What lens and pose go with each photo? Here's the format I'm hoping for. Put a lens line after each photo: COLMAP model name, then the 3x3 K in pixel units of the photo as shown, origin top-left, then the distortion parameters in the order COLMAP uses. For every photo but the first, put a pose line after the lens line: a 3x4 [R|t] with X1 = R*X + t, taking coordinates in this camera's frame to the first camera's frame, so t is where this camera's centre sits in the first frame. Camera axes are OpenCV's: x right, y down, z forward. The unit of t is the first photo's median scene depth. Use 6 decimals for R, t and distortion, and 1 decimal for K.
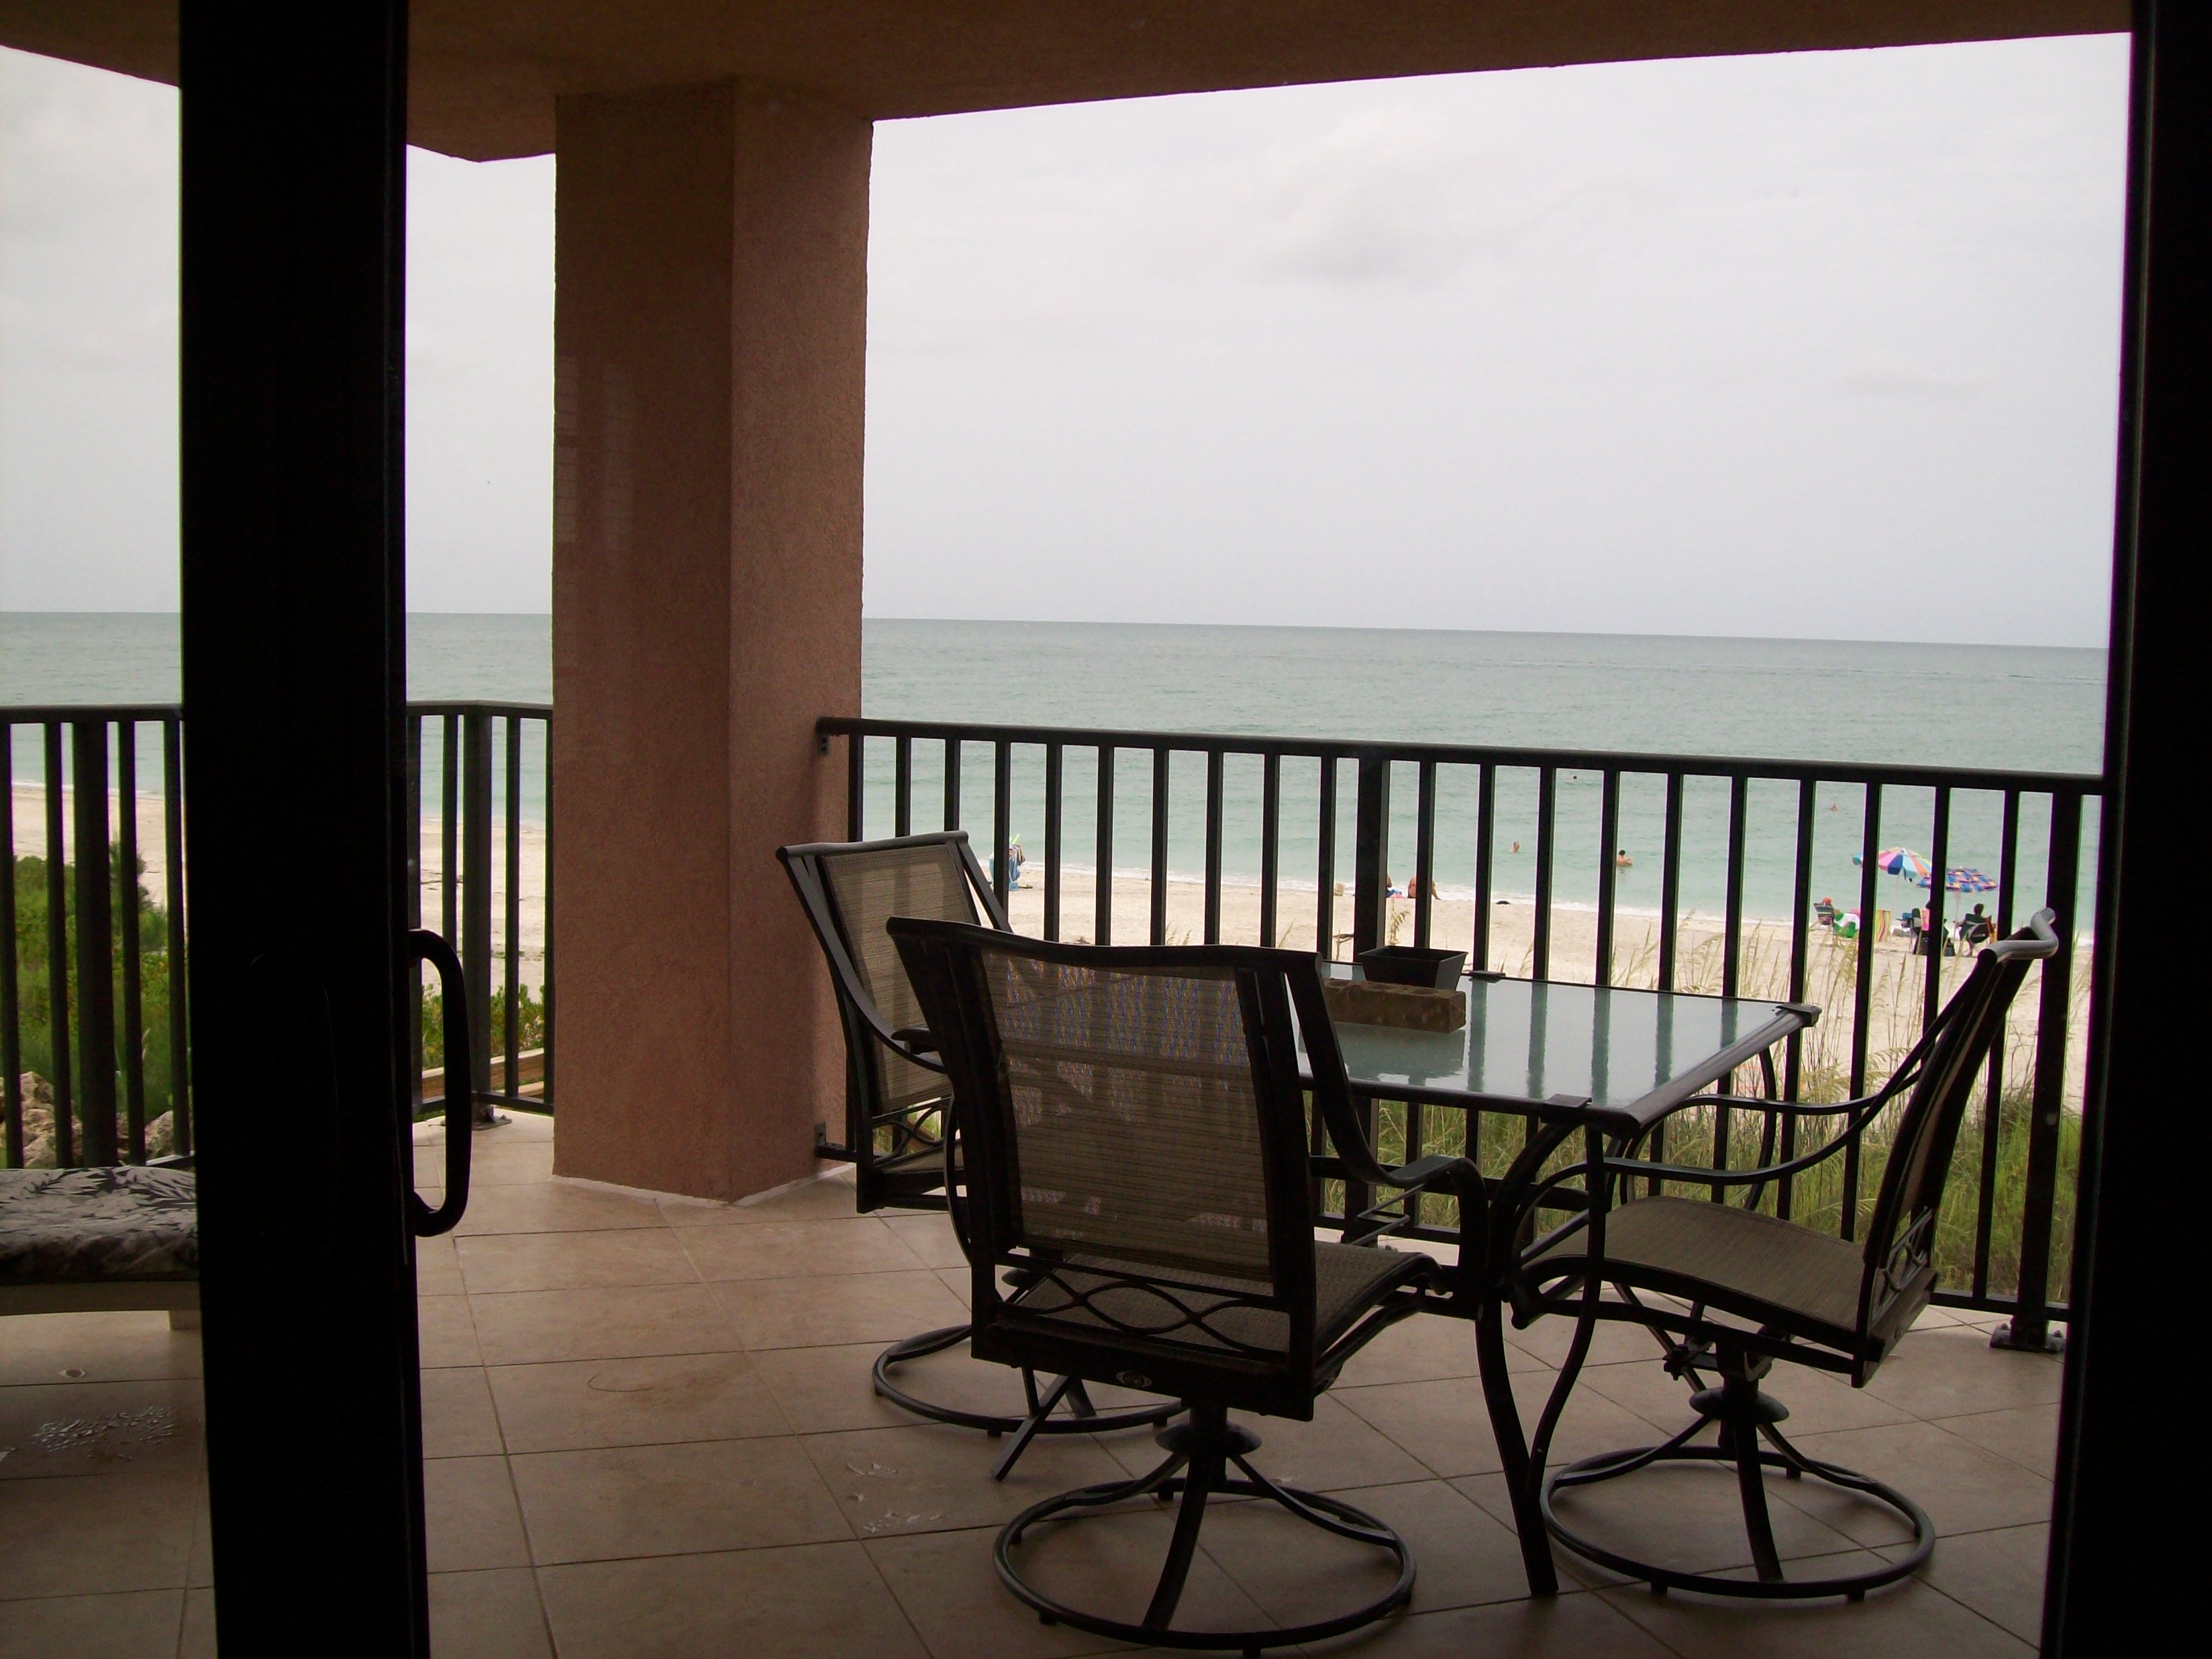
lens RADIAL K [[2363.0, 0, 1106.0], [0, 2363.0, 829.5], [0, 0, 1]] dist [-0.170282, 0.158165]
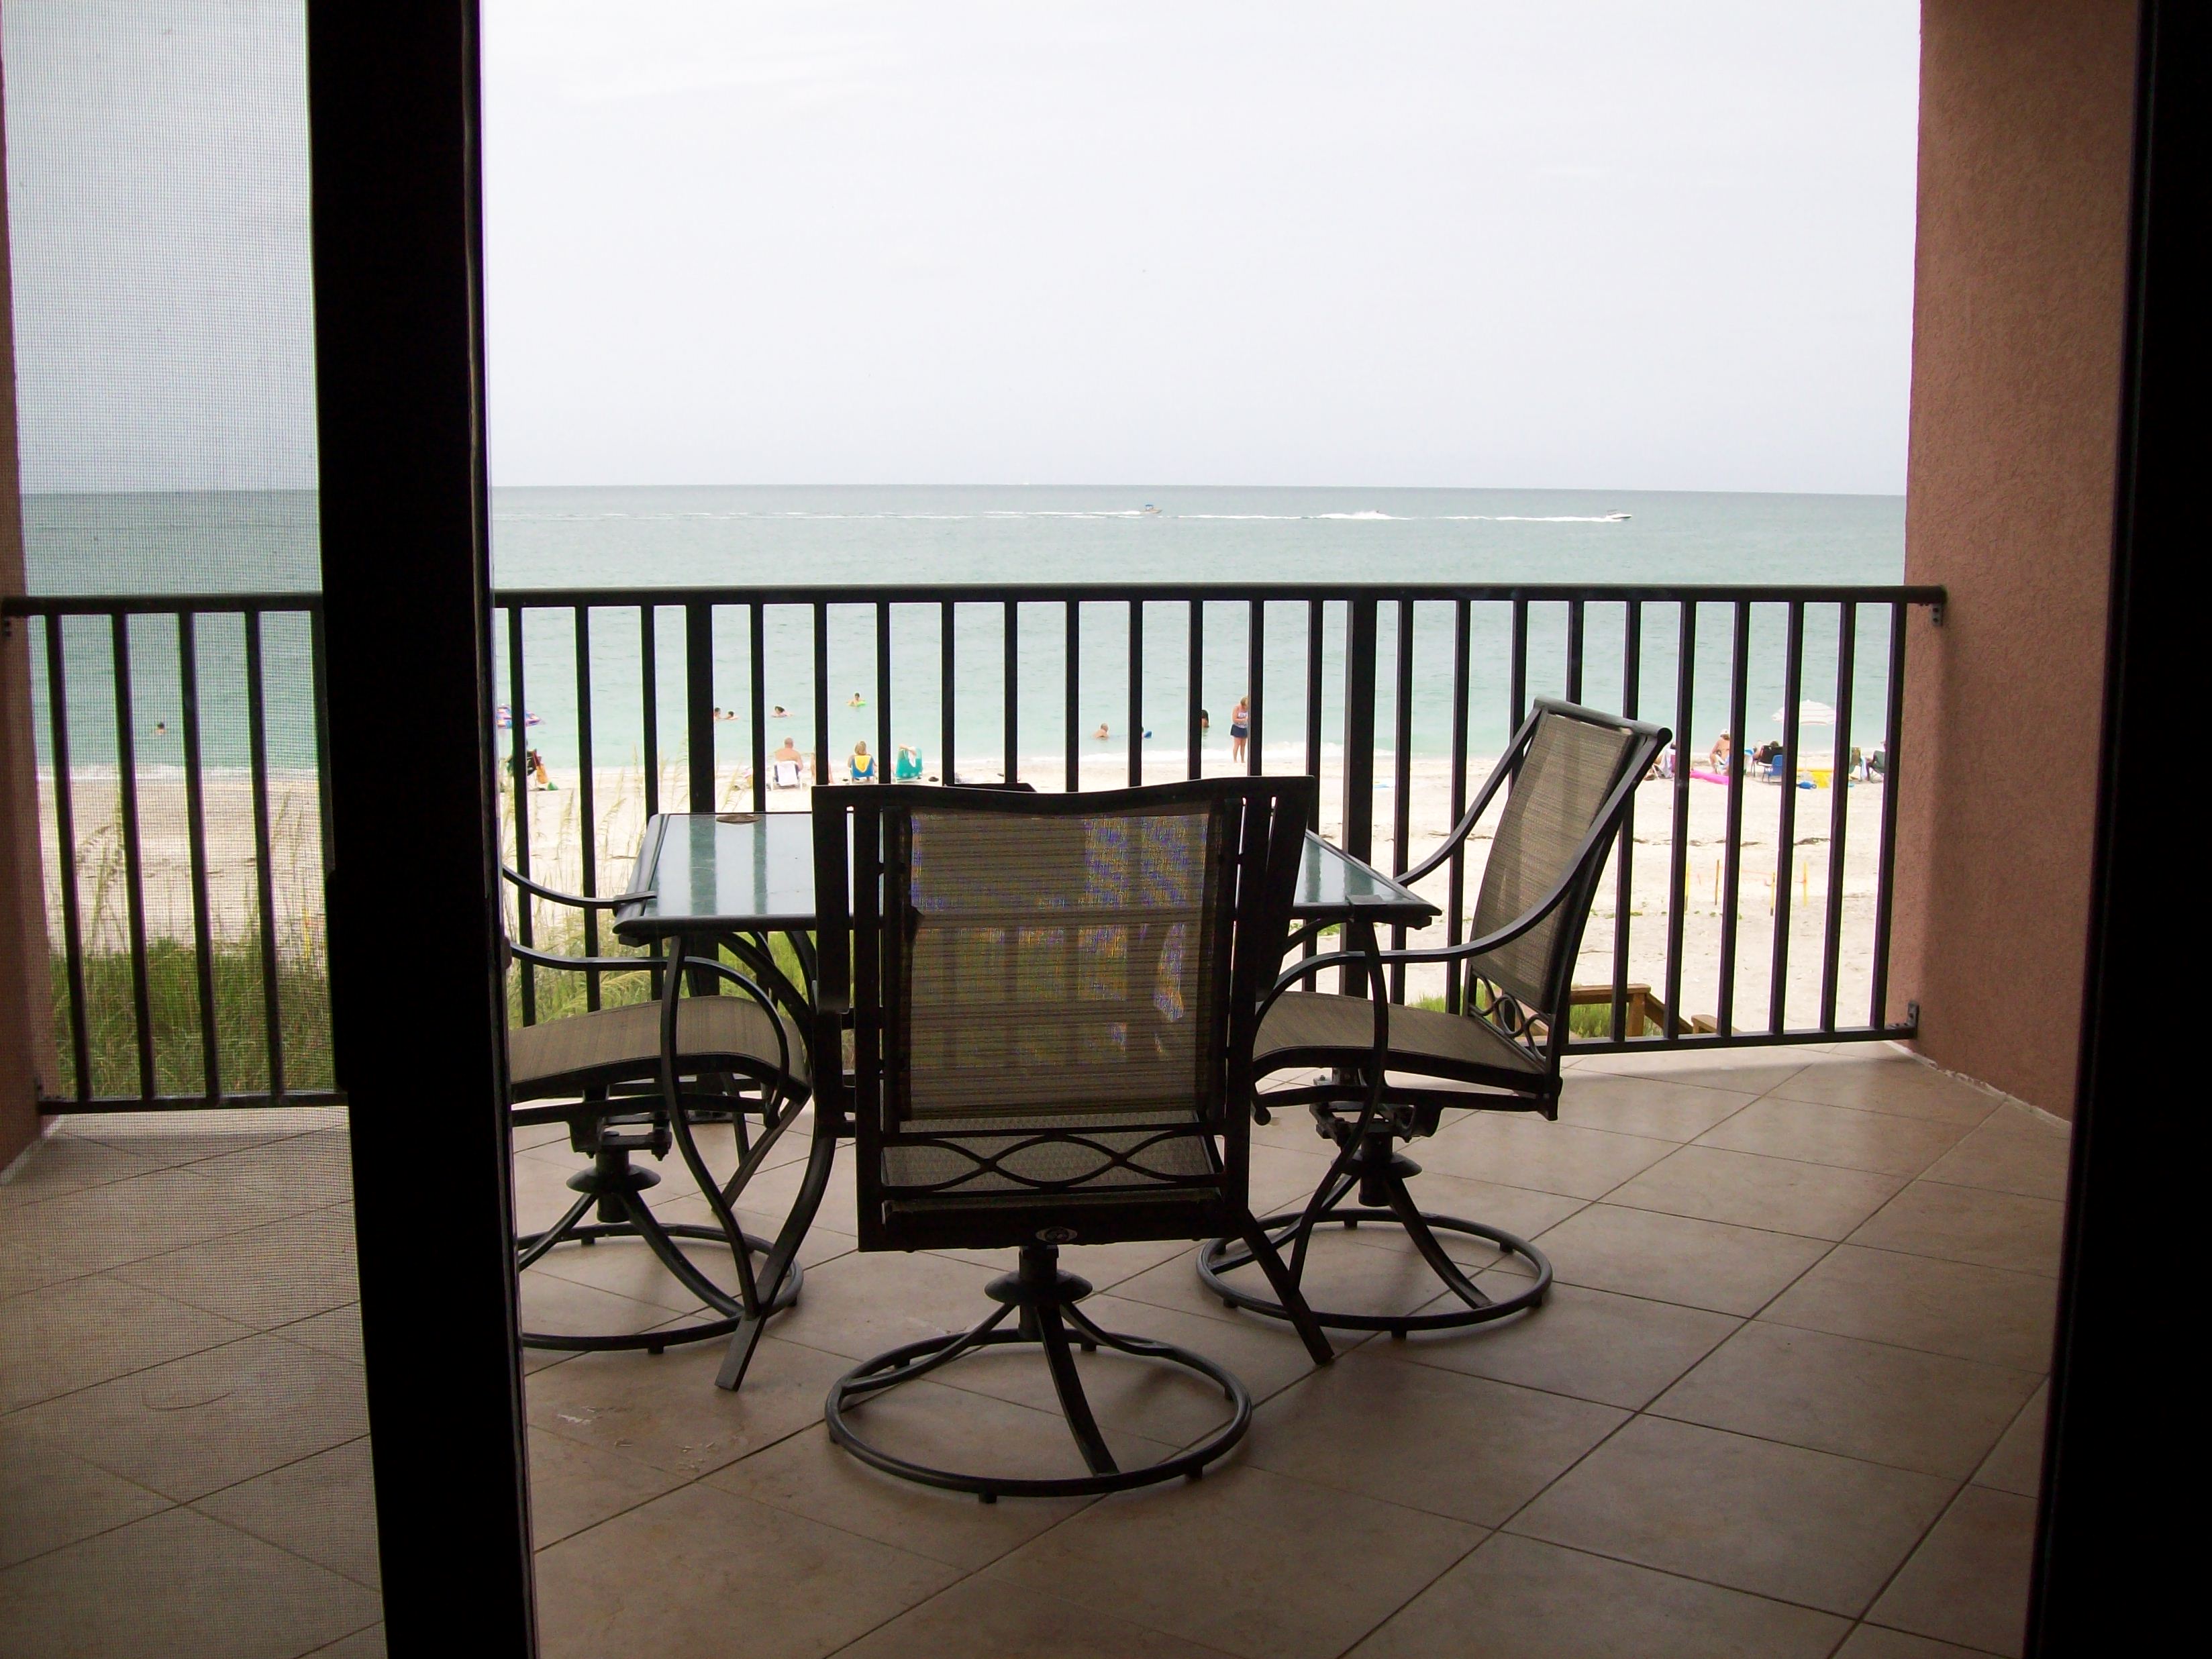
lens RADIAL K [[2298.0, 0, 1106.0], [0, 2298.0, 829.5], [0, 0, 1]] dist [-0.173051, 0.004534]
pose [[0.829909, -0.104690, 0.547989, -0.482843], [0.062455, 0.993496, 0.095215, -0.028455], [-0.554393, -0.044795, 0.831049, 0.179537]]
